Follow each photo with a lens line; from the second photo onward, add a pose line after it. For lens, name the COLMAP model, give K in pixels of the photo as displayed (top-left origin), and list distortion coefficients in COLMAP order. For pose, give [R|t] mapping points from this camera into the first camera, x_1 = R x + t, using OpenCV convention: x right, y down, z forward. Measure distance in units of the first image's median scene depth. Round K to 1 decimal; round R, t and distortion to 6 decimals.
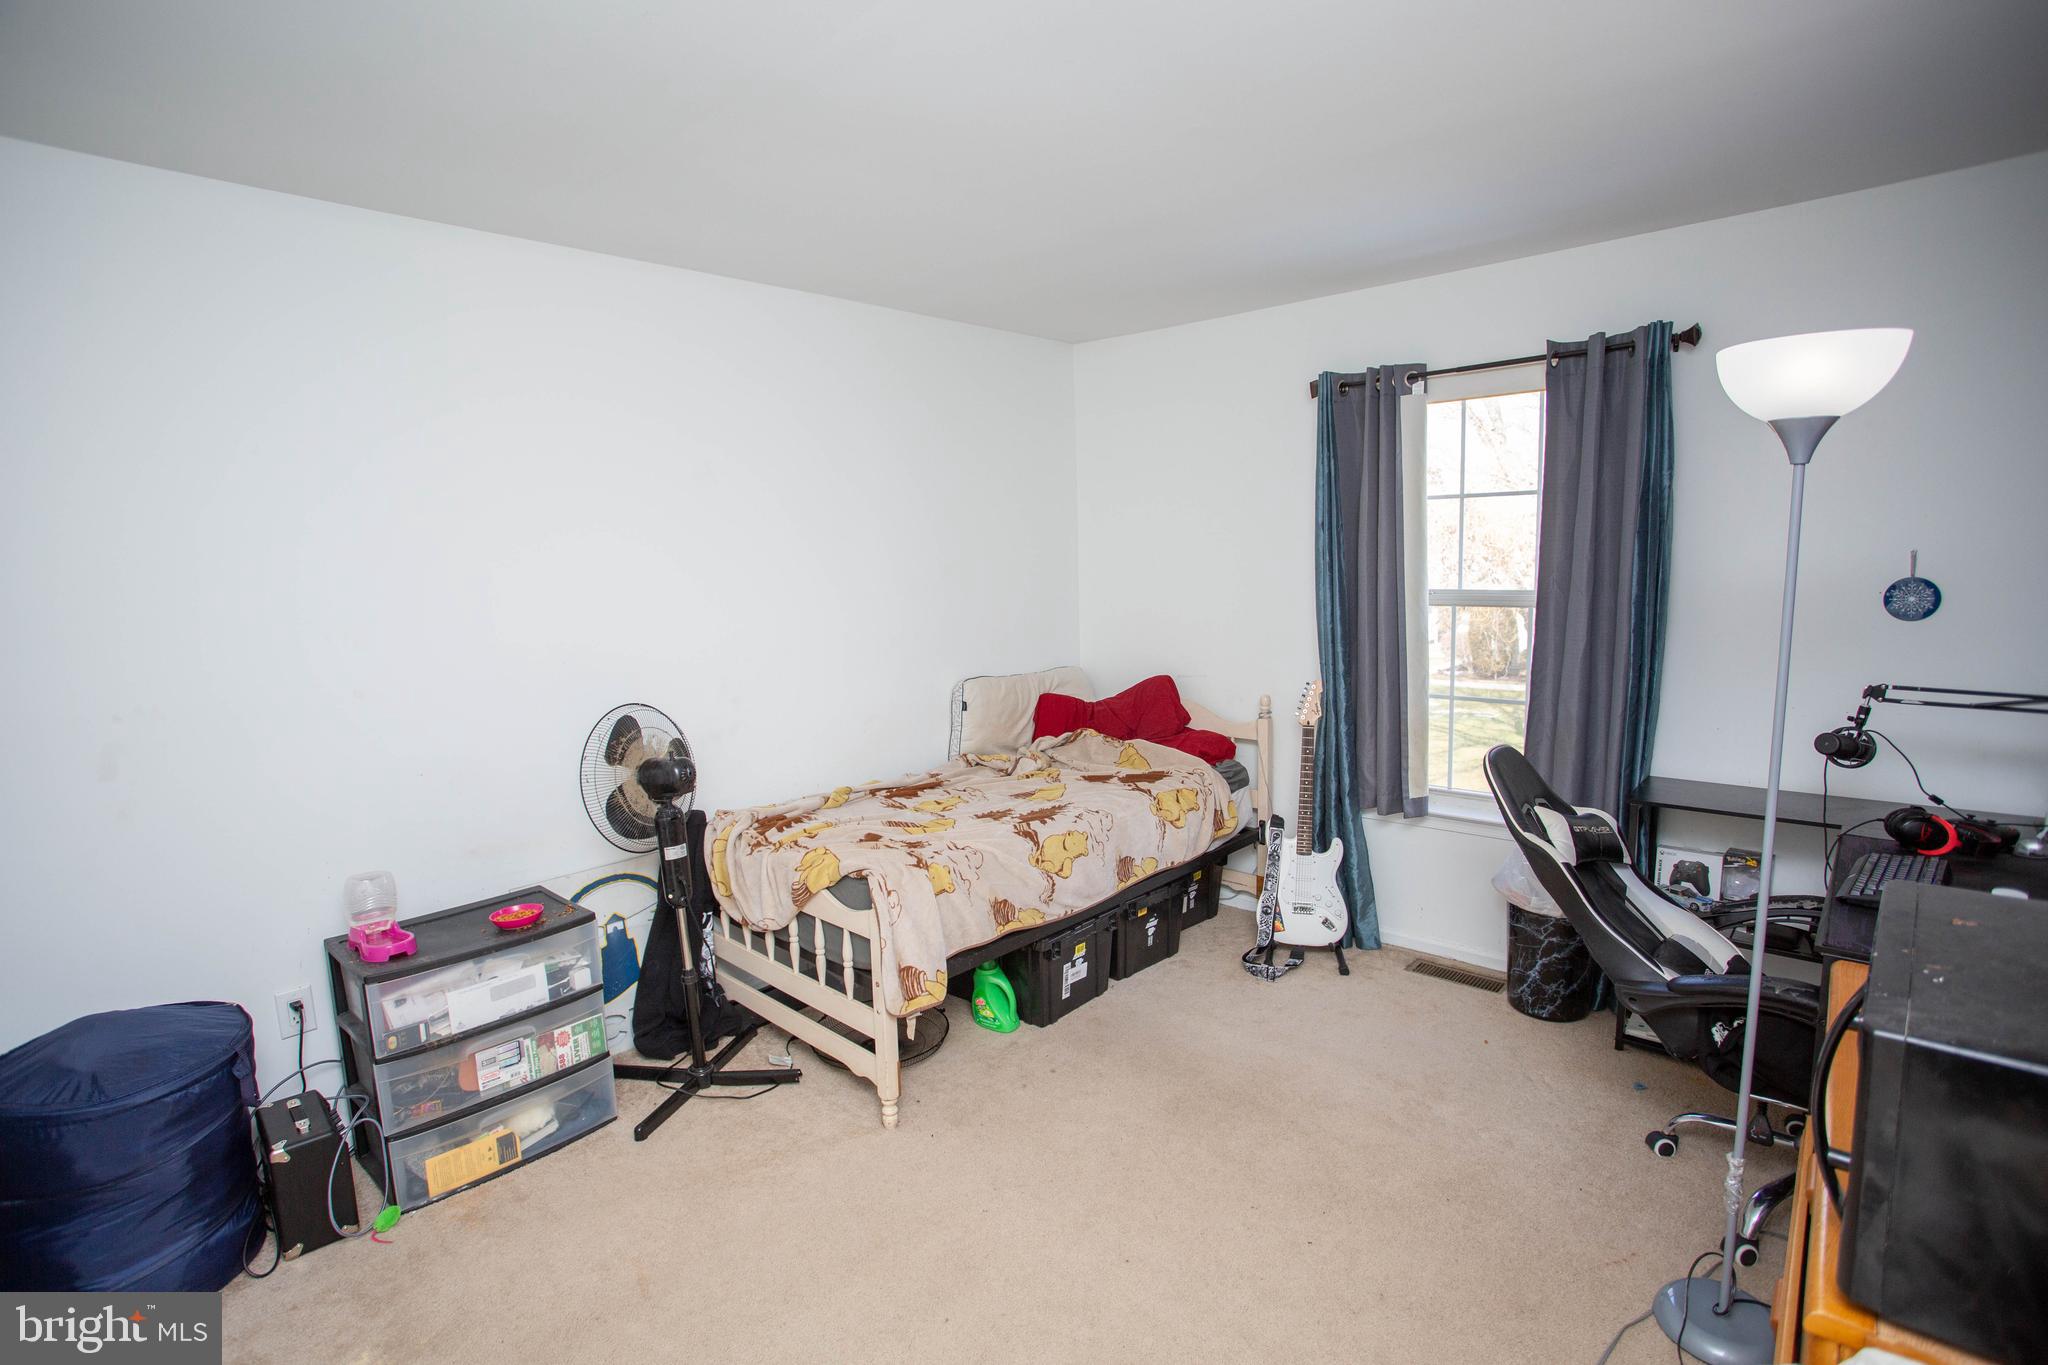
lens RADIAL K [[1025.0, 0, 1016.9], [0, 1025.0, 684.4], [0, 0, 1]] dist [-0.079382, 0.034203]
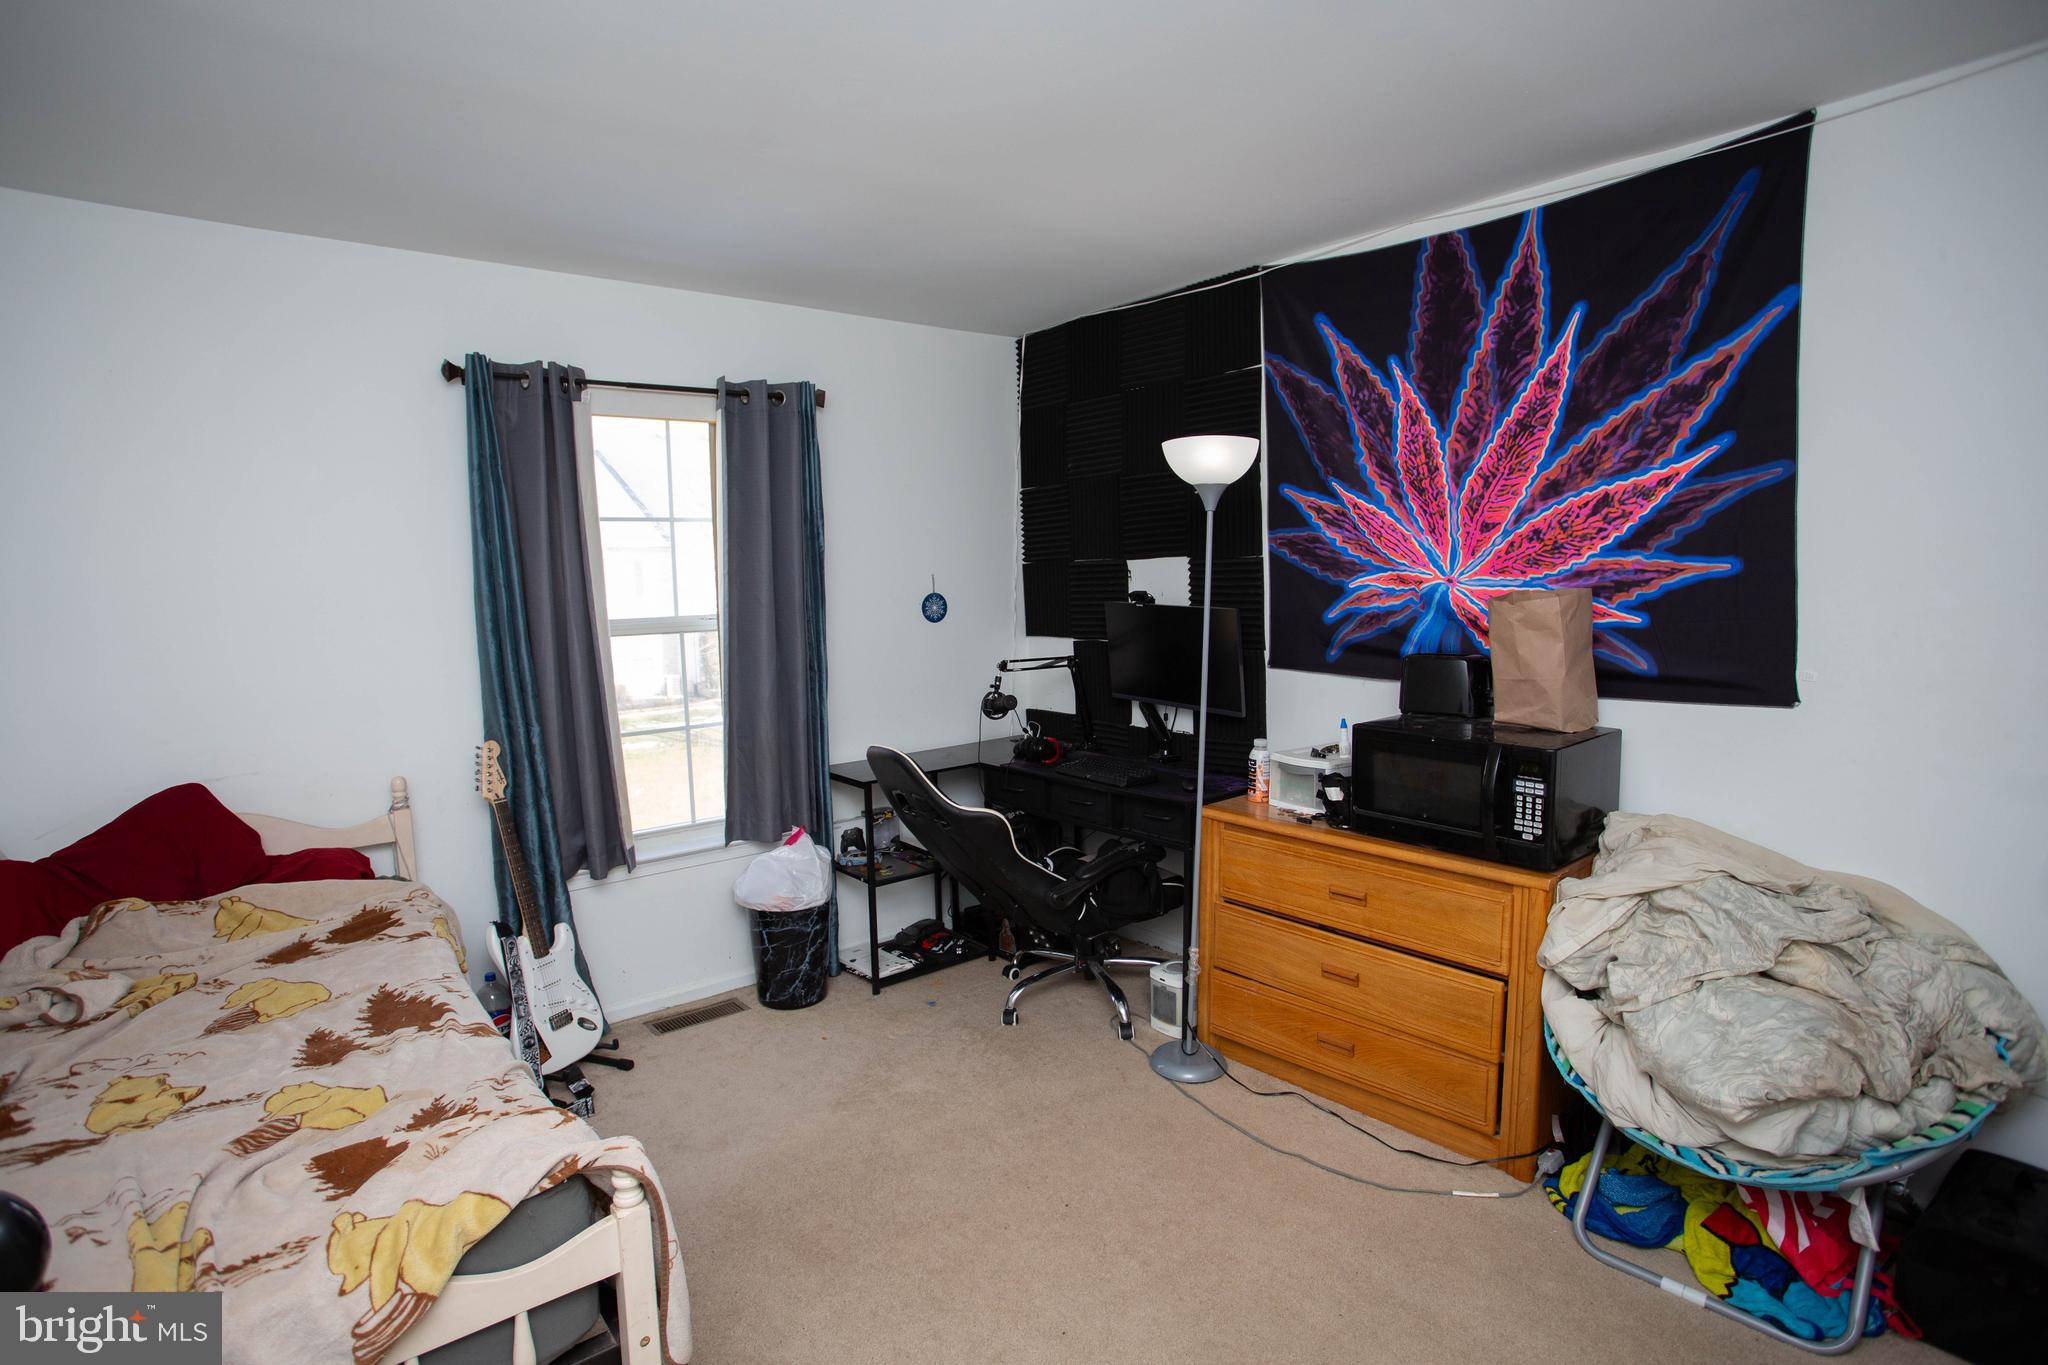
lens RADIAL K [[1025.0, 0, 1016.9], [0, 1025.0, 684.4], [0, 0, 1]] dist [-0.079382, 0.034203]
pose [[0.143727, -0.086086, 0.985866, -0.465645], [0.144525, 0.987354, 0.065146, -0.044568], [-0.979007, 0.133119, 0.154351, 0.531308]]
